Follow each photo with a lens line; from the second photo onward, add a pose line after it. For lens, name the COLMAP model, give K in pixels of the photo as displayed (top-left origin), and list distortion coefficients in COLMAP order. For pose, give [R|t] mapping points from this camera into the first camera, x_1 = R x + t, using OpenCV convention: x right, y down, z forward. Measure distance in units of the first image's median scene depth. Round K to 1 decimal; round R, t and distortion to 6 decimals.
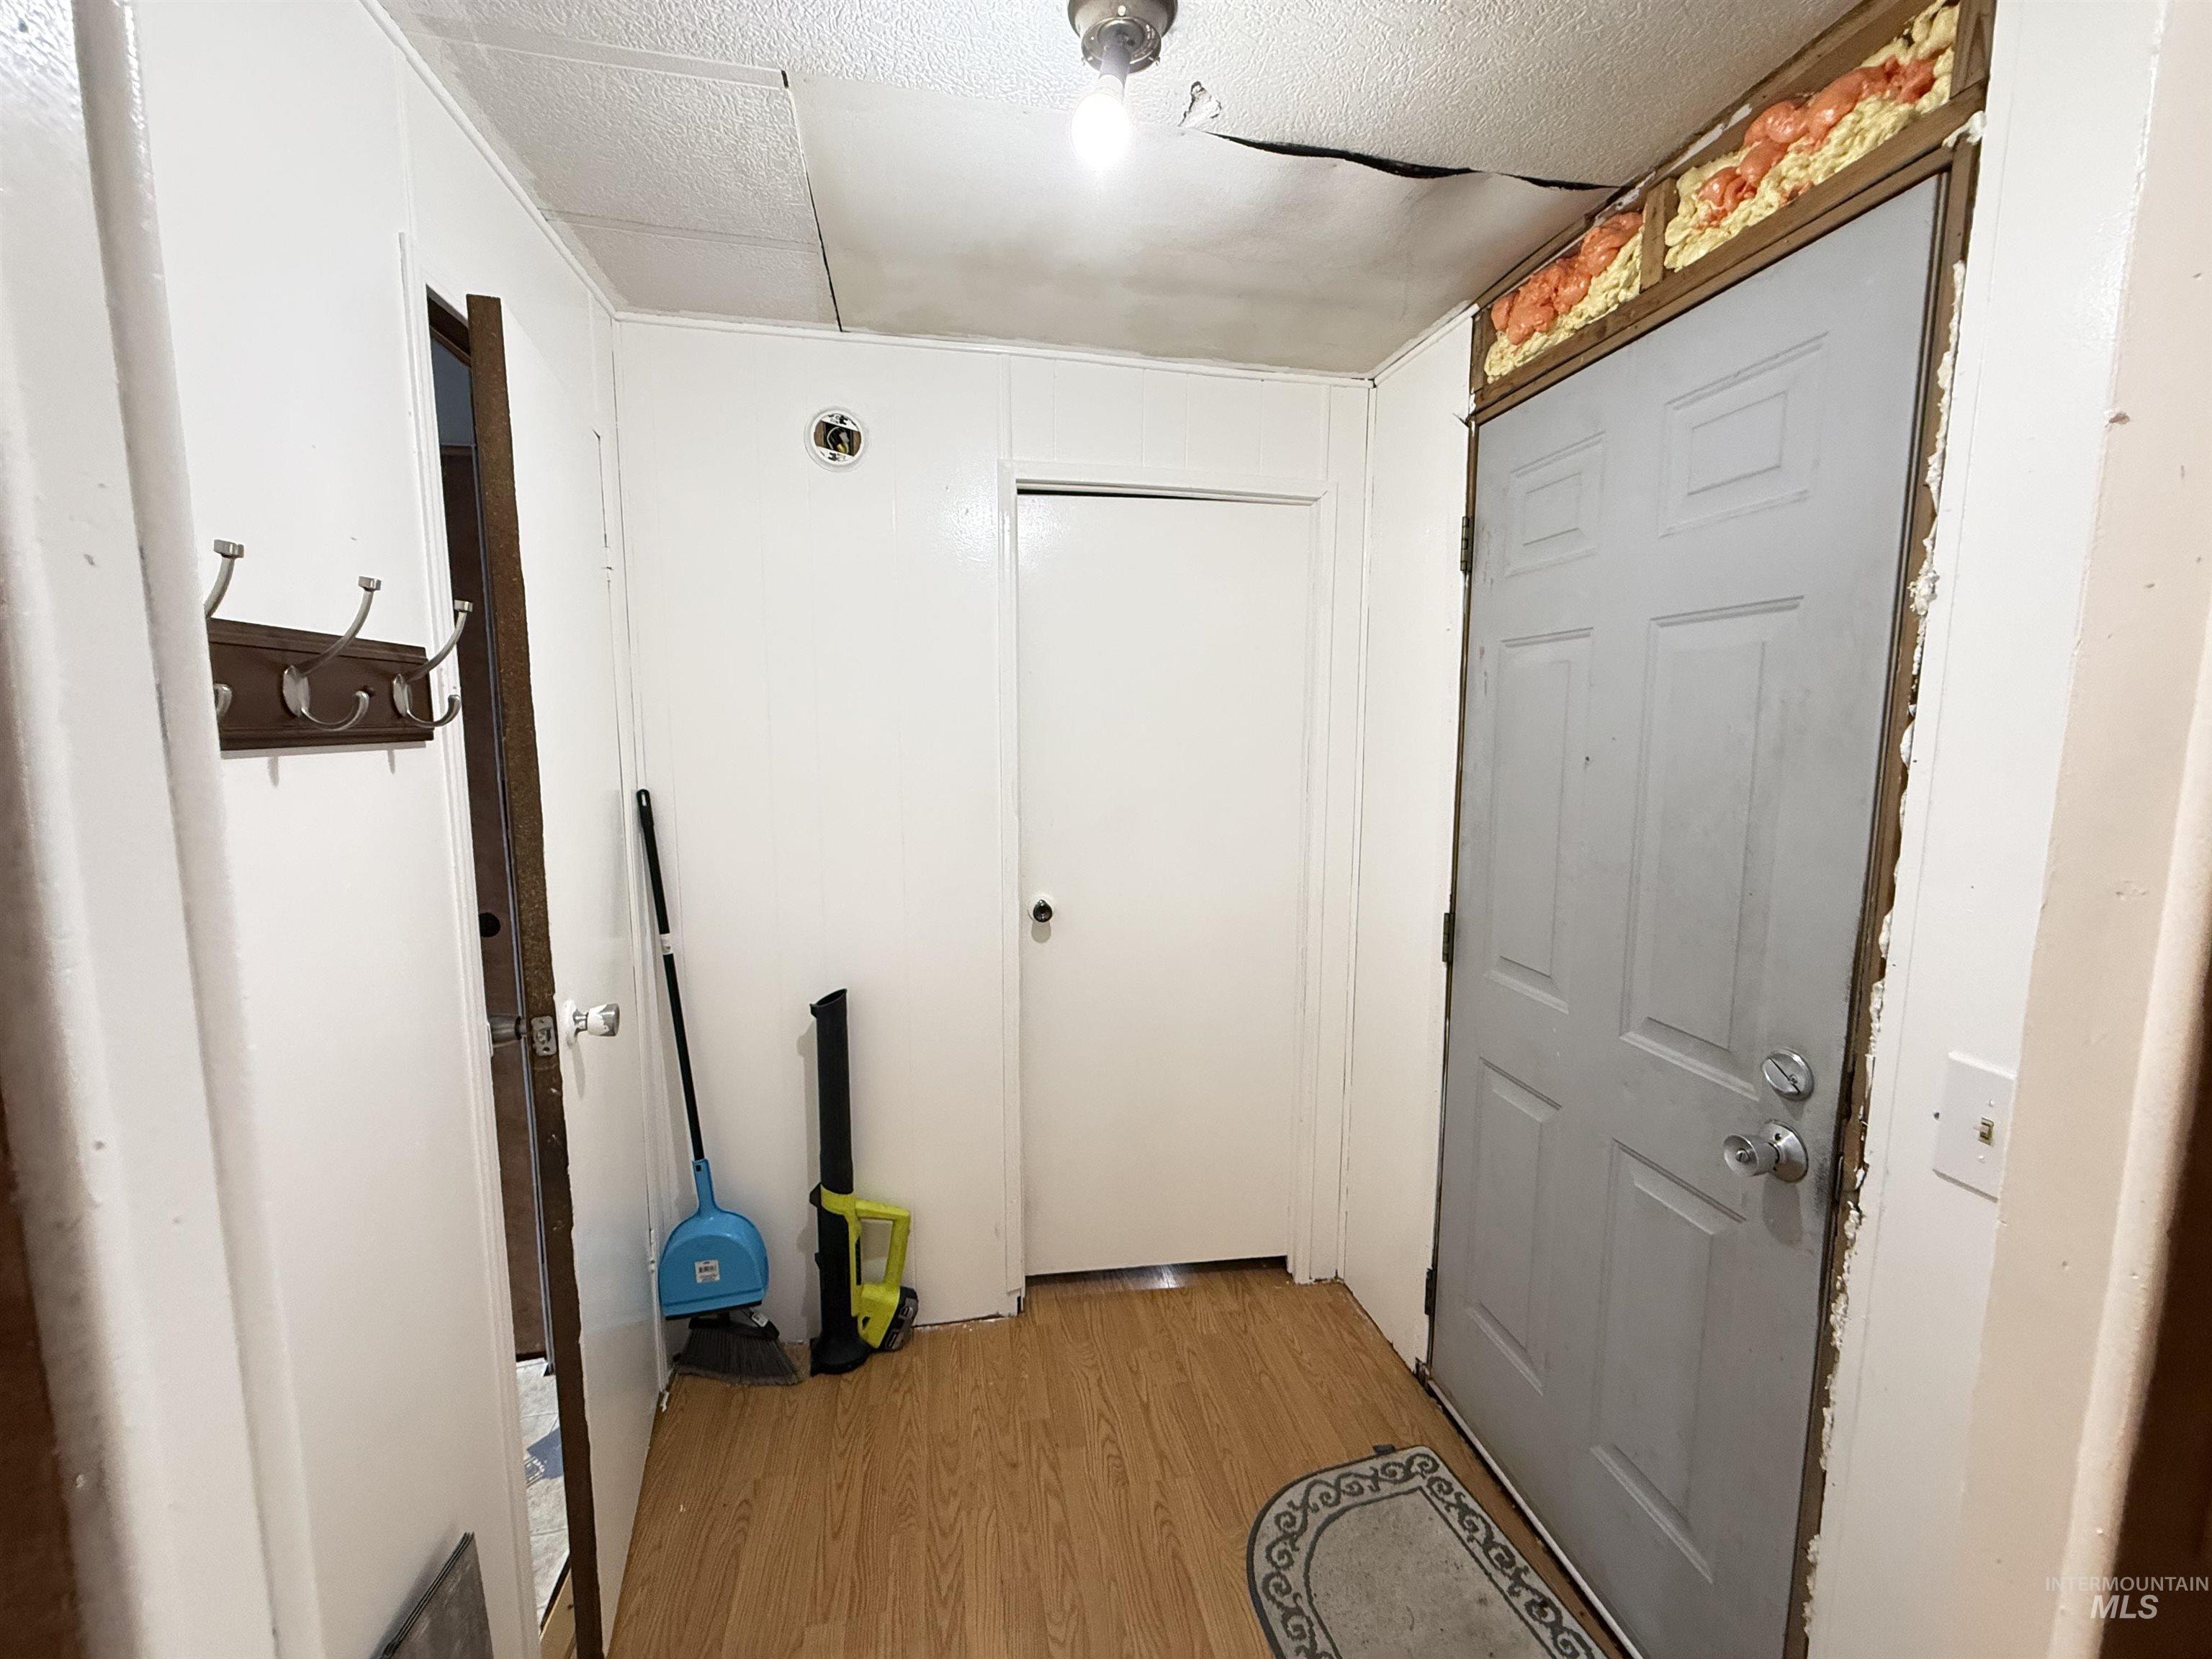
lens RADIAL K [[881.6, 0, 1106.0], [0, 881.6, 829.5], [0, 0, 1]] dist [-0.002188, 0.000045]
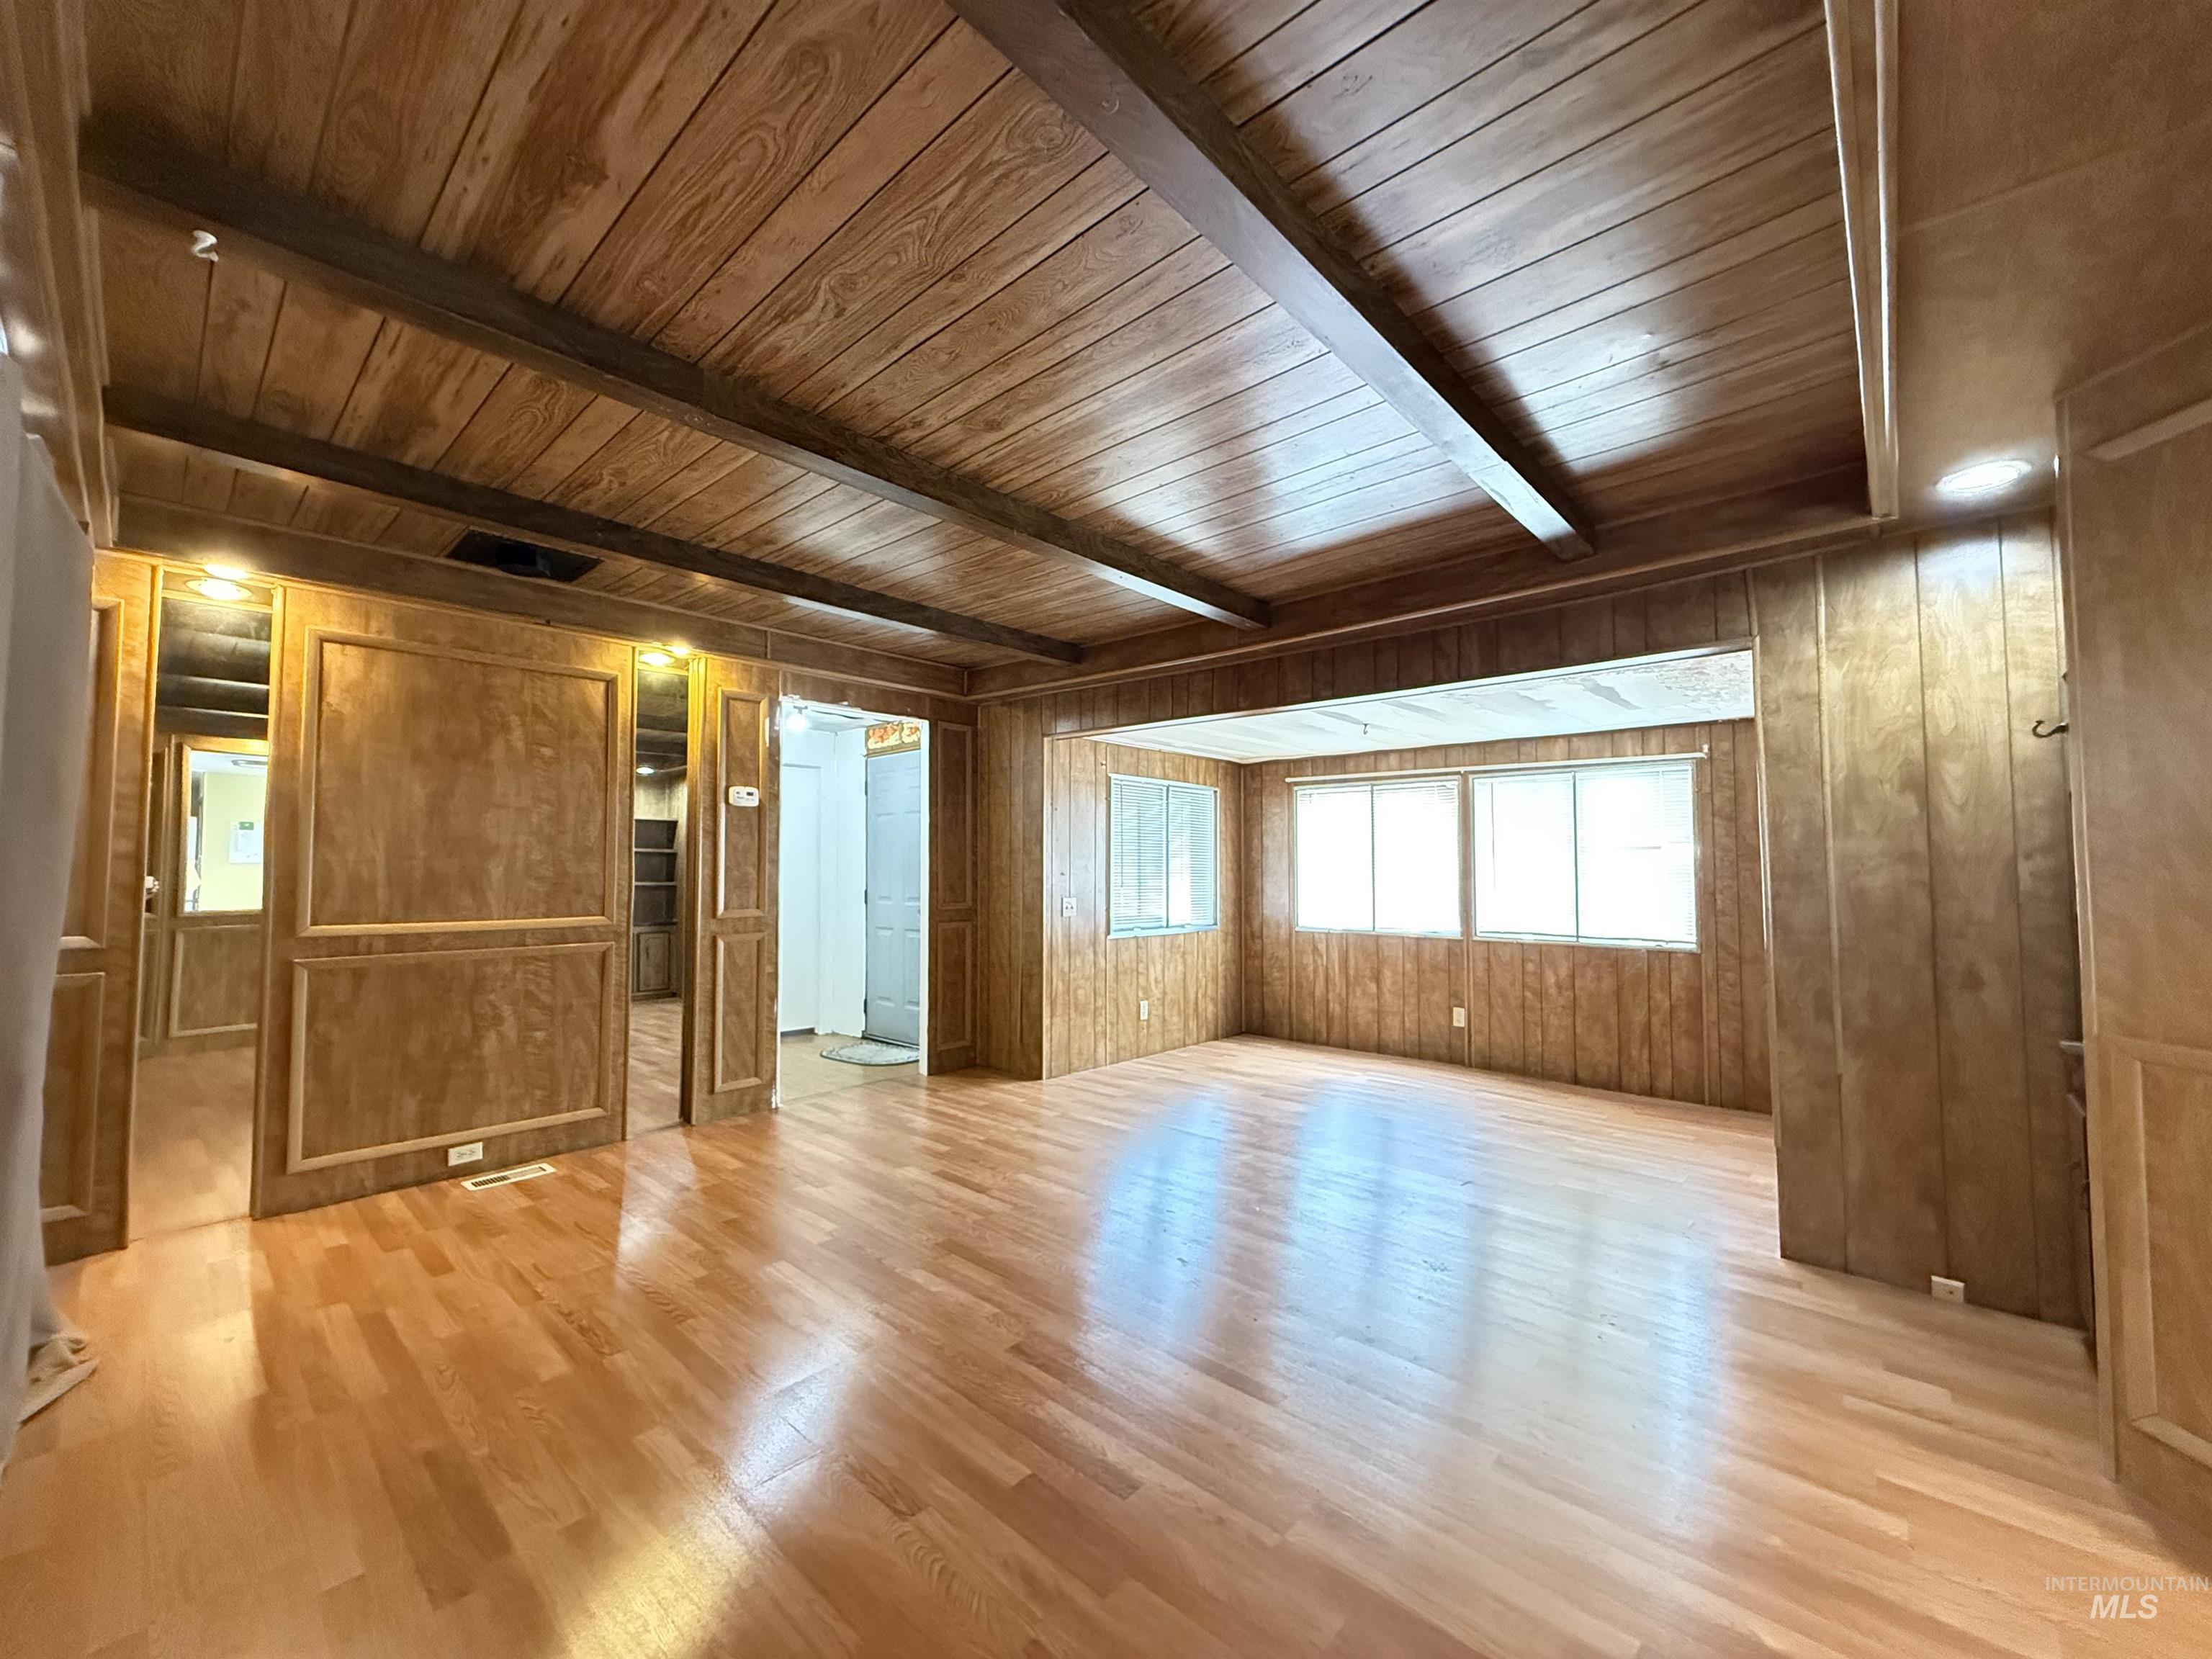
lens RADIAL K [[881.6, 0, 1106.0], [0, 881.6, 829.5], [0, 0, 1]] dist [-0.002188, 0.000045]
pose [[0.801808, 0.020081, 0.597244, -1.032354], [0.079647, 0.986927, -0.140110, 0.466731], [-0.592250, 0.159910, 0.789727, -2.602606]]
